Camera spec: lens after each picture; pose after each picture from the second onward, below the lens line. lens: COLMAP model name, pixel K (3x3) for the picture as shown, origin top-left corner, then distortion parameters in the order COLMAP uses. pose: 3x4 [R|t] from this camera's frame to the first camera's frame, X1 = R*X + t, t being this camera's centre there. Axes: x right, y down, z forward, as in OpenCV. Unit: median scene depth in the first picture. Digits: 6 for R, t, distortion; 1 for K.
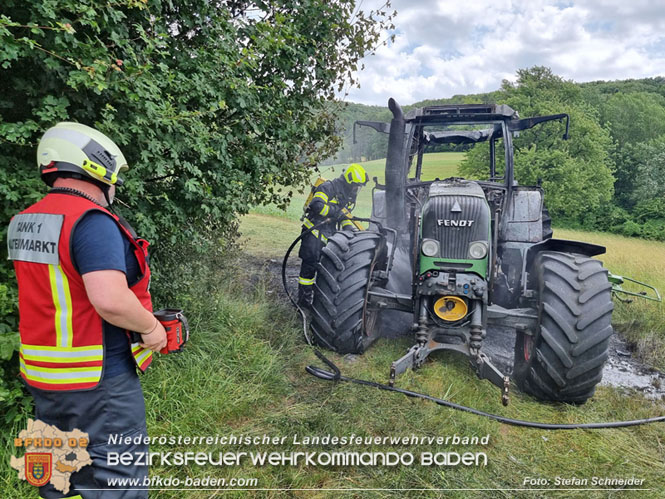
lens RADIAL K [[462.1, 0, 331.0], [0, 462.1, 249.2], [0, 0, 1]] dist [0.062468, -0.015829]
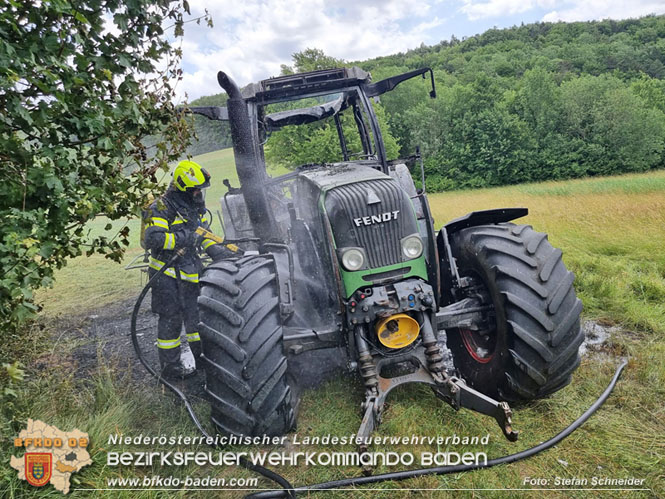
lens RADIAL K [[462.1, 0, 314.3], [0, 462.1, 254.3], [0, 0, 1]] dist [0.062468, -0.015829]
pose [[0.899831, -0.246878, 0.359661, -0.095369], [0.241552, 0.968502, 0.060462, -0.066175], [-0.363260, 0.032471, 0.931122, 0.332478]]
